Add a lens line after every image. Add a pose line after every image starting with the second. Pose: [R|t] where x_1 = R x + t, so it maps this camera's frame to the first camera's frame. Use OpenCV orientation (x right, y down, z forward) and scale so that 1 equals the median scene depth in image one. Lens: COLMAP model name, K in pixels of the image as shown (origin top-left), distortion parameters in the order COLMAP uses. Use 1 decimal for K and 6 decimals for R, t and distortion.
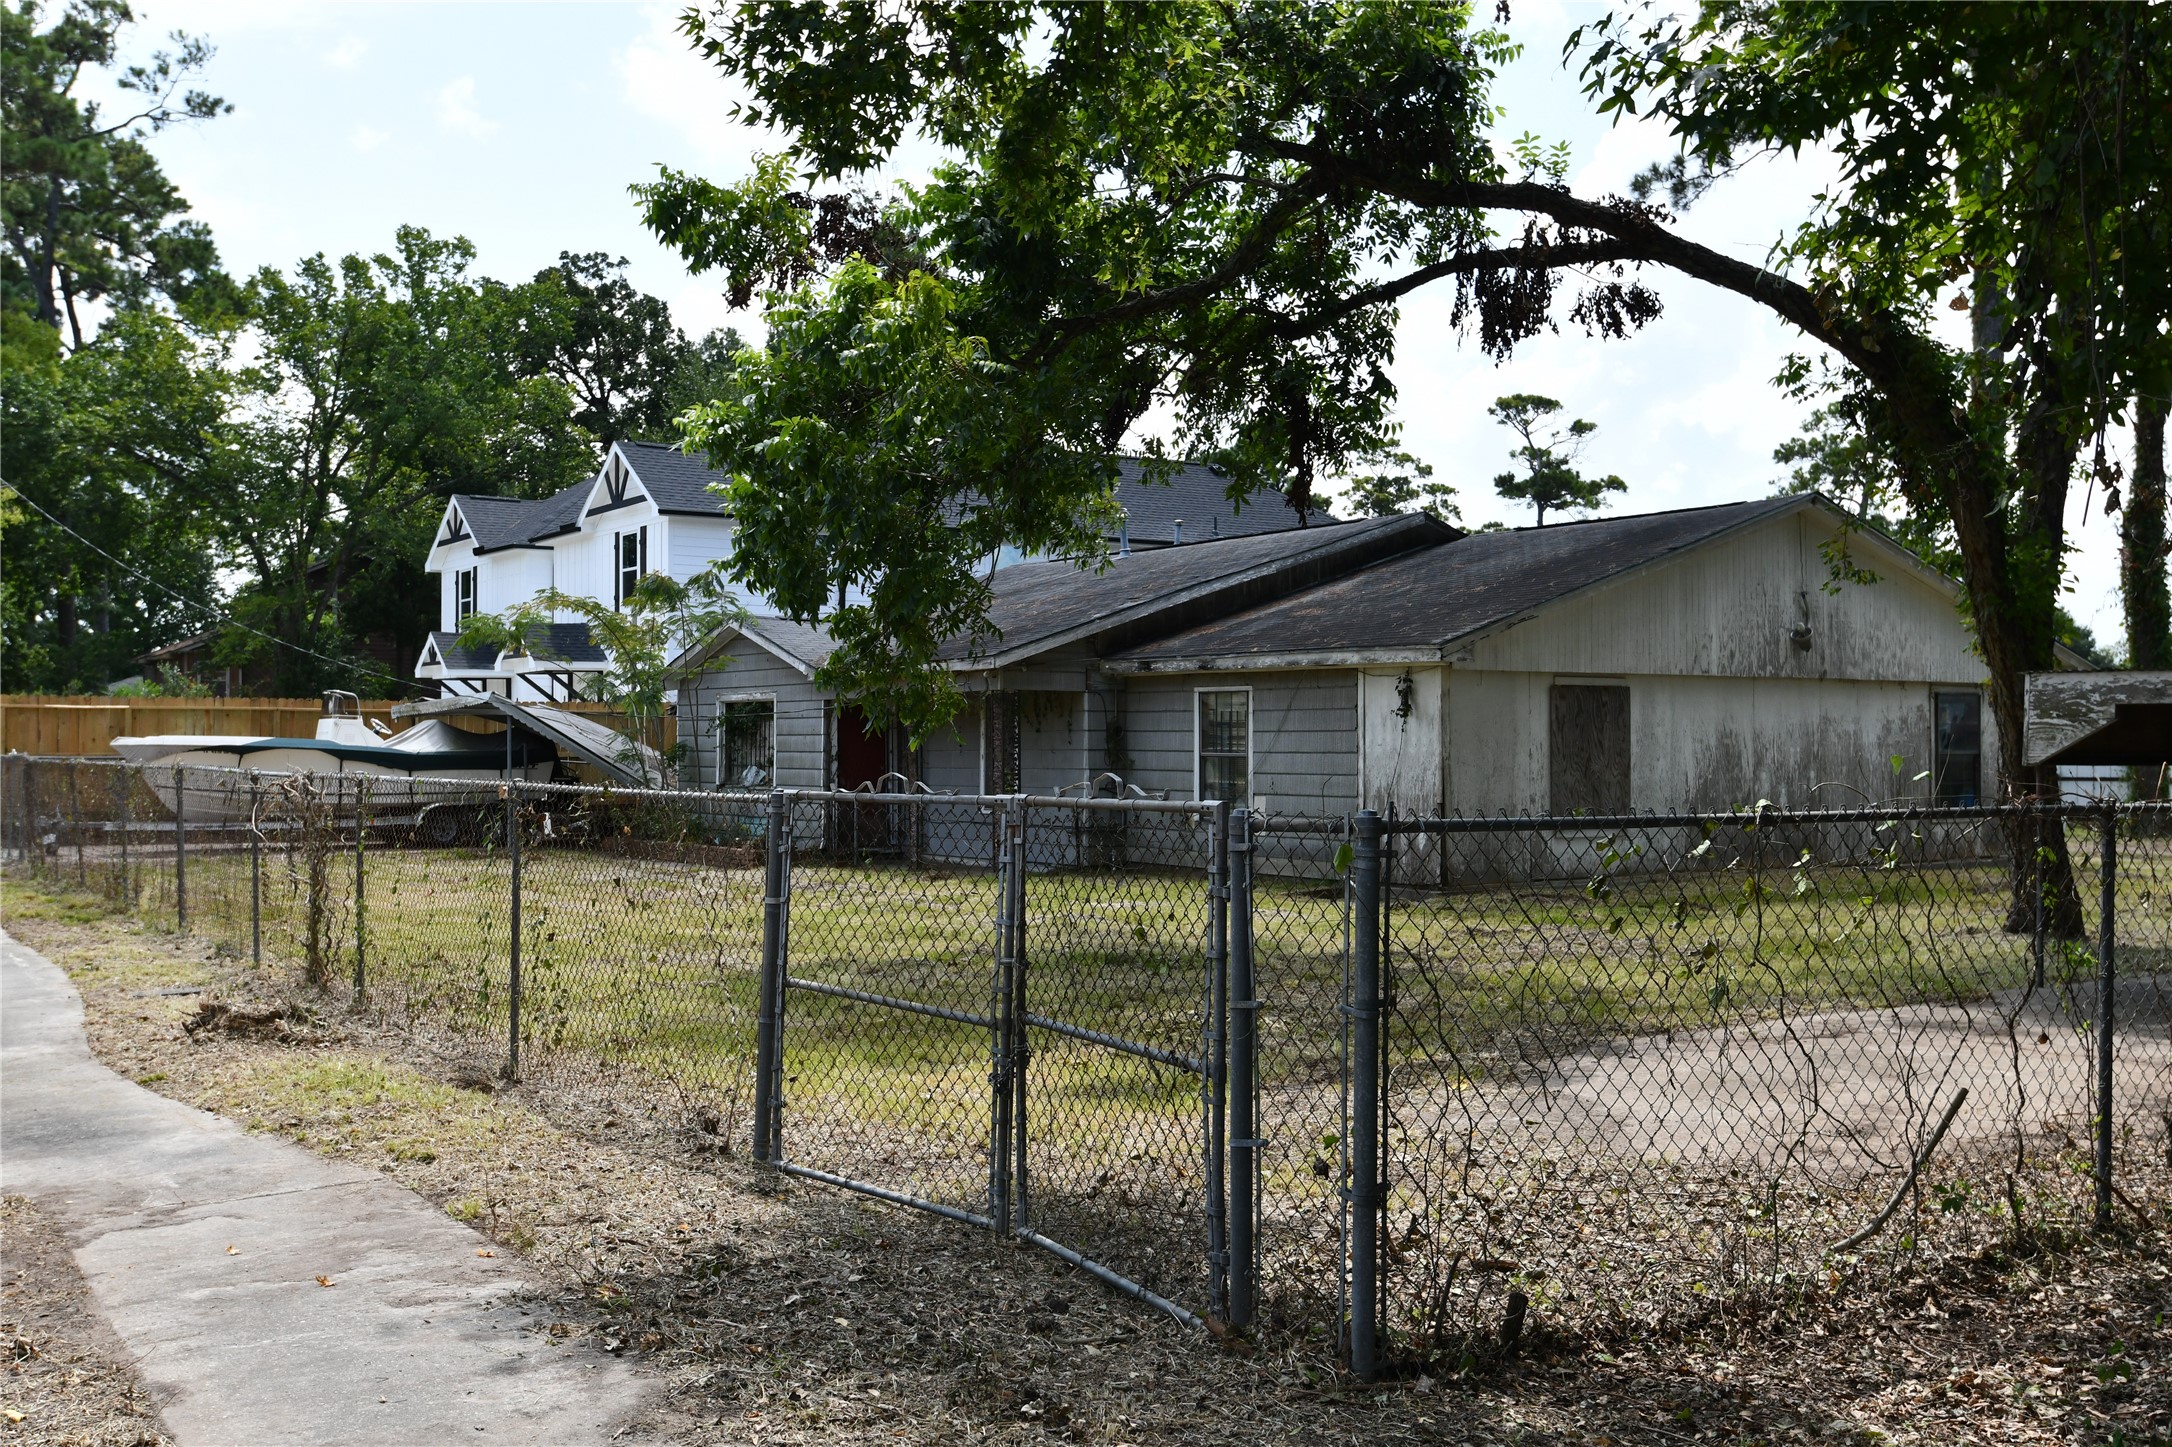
lens RADIAL K [[2154.2, 0, 1086.0], [0, 2154.2, 723.5], [0, 0, 1]] dist [0.060783, 0.001271]
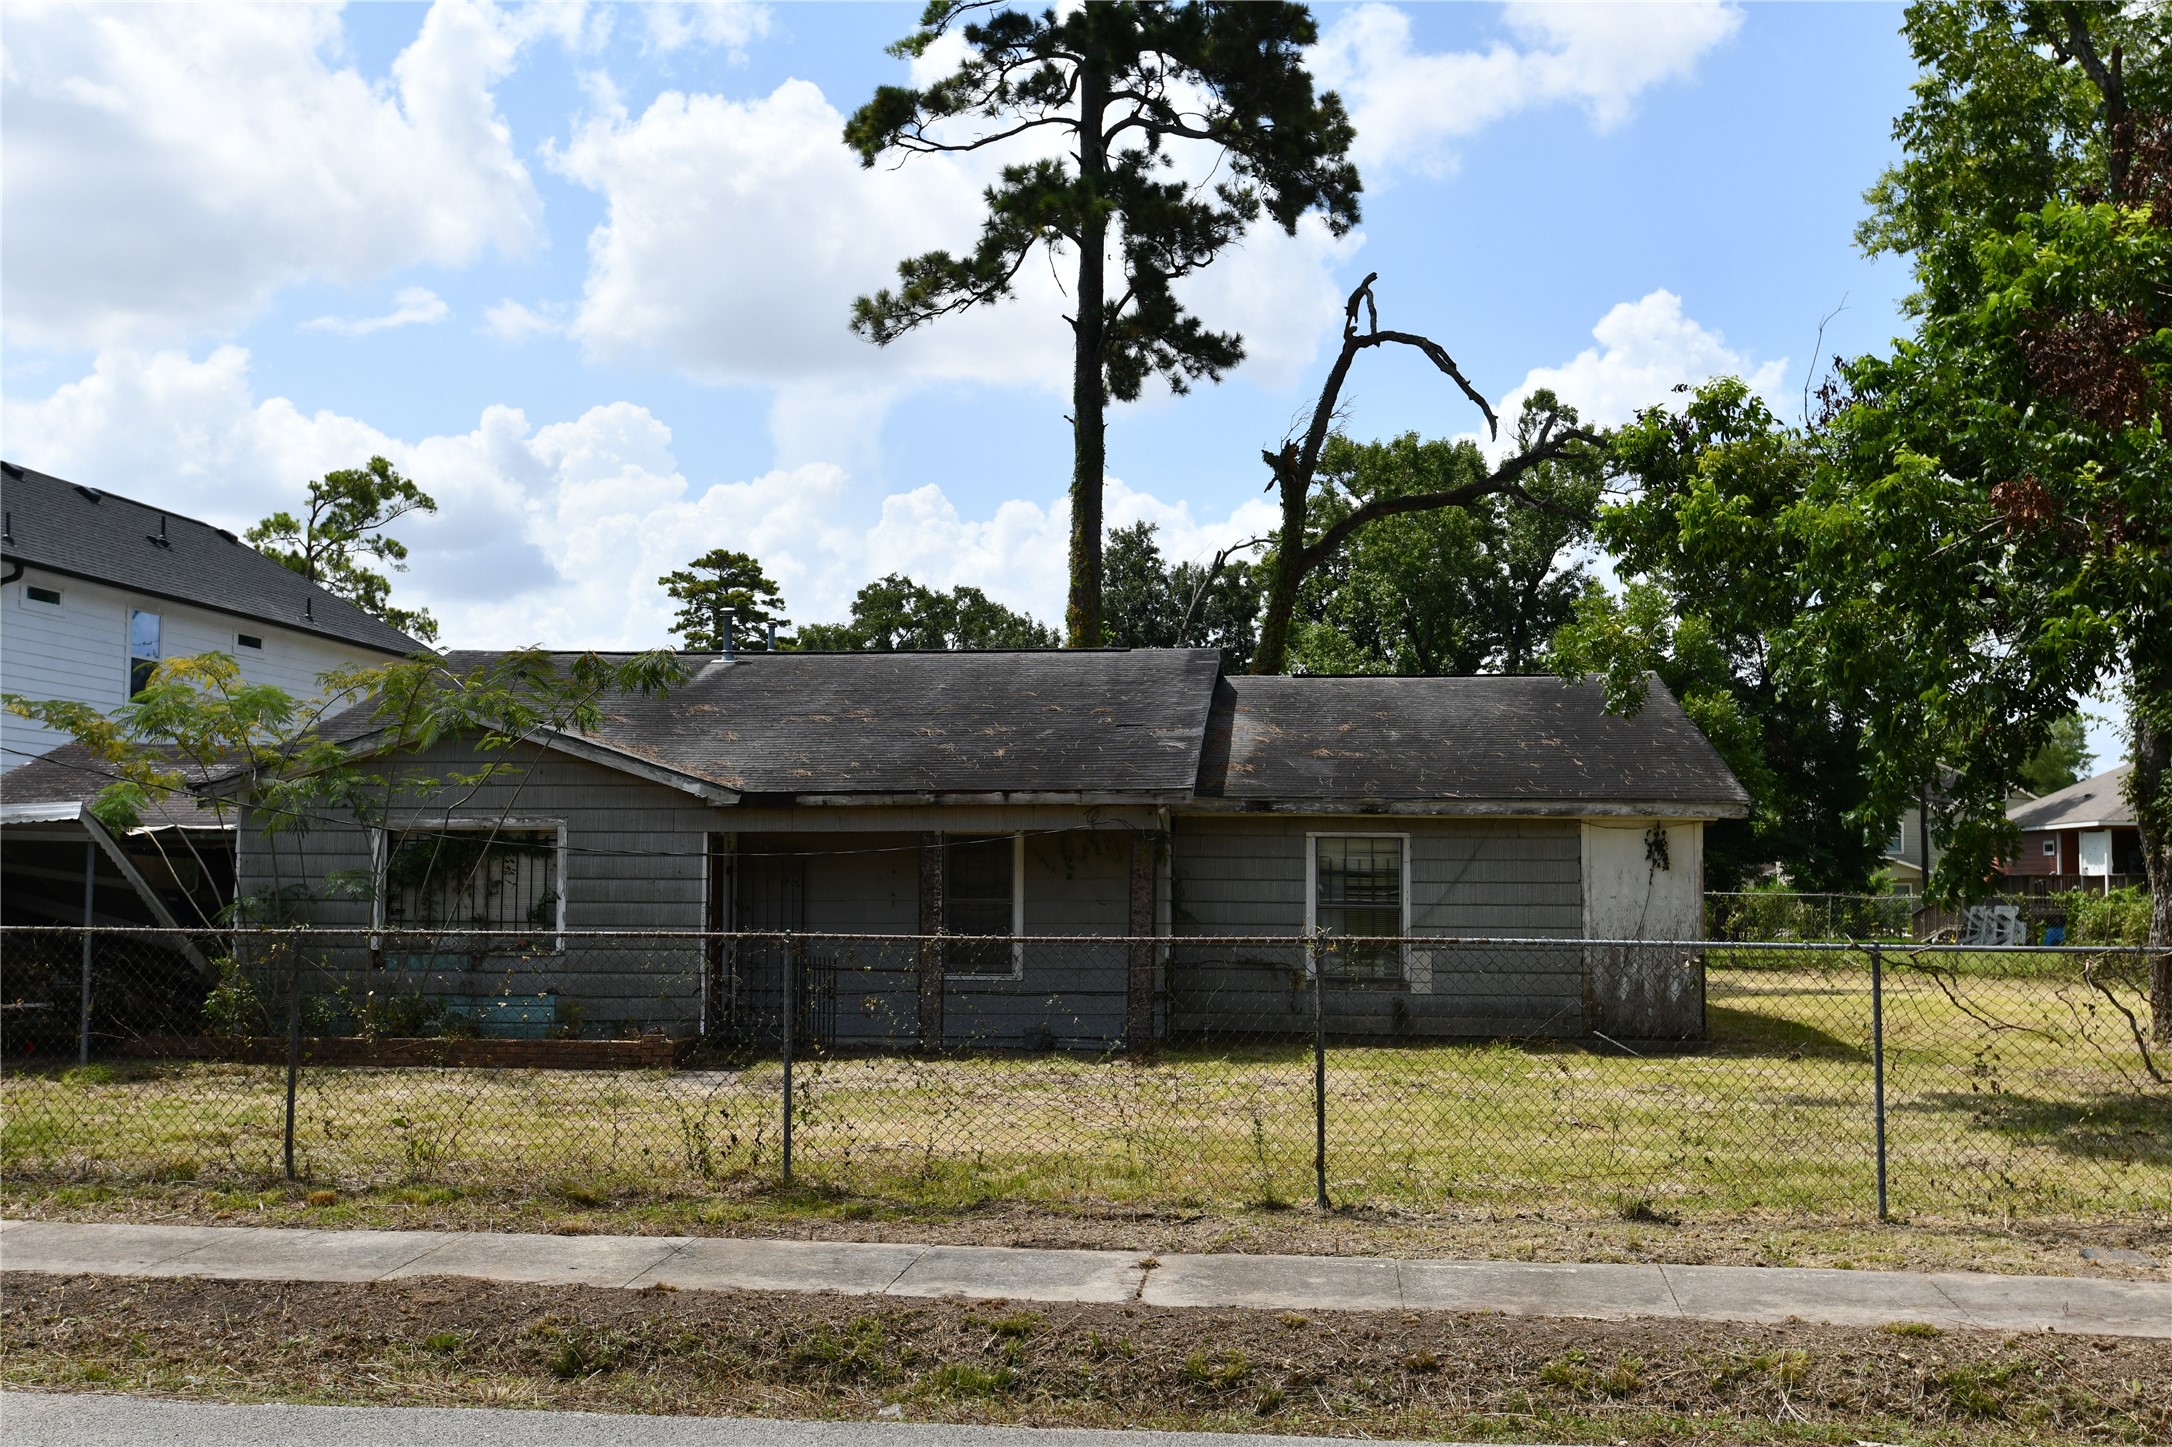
lens RADIAL K [[2290.1, 0, 1086.0], [0, 2290.1, 723.5], [0, 0, 1]] dist [-0.007130, -0.000457]
pose [[0.640397, 0.057816, 0.765865, -0.625689], [-0.013548, 0.997858, -0.064001, 0.000586], [-0.767925, 0.030610, 0.639809, 0.379844]]
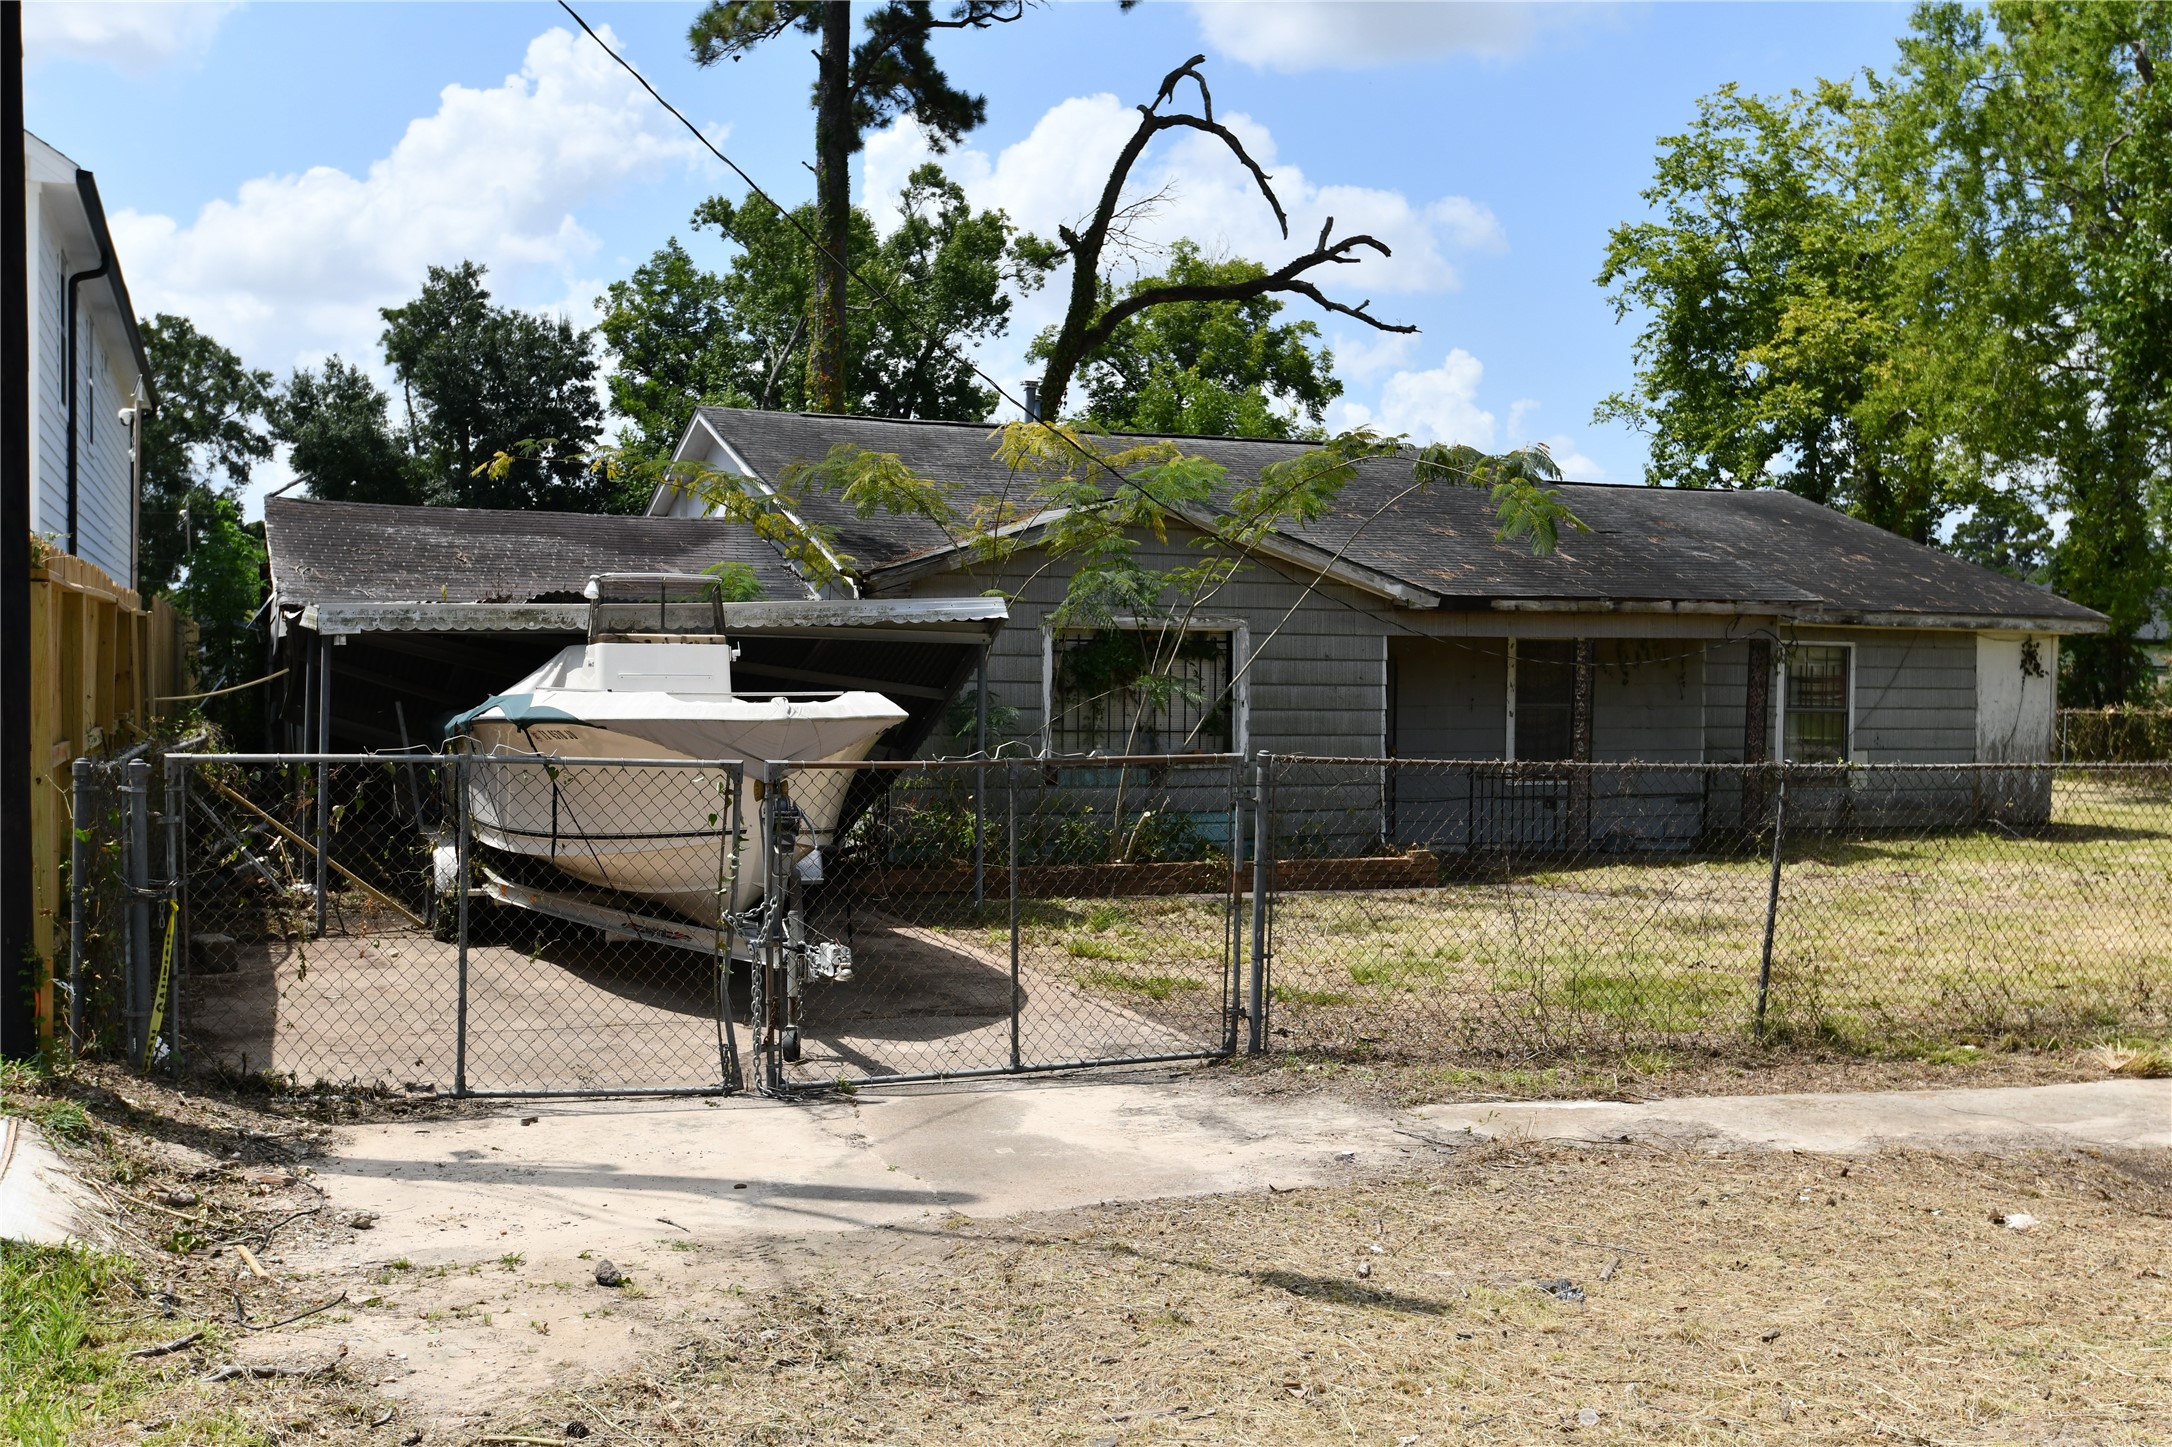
lens RADIAL K [[2340.8, 0, 1086.0], [0, 2340.8, 723.5], [0, 0, 1]] dist [-0.002294, -0.022944]
pose [[0.205428, -0.021928, 0.978427, -0.864210], [-0.022827, 0.999370, 0.027190, -0.000665], [-0.978406, -0.027920, 0.204798, 0.909231]]
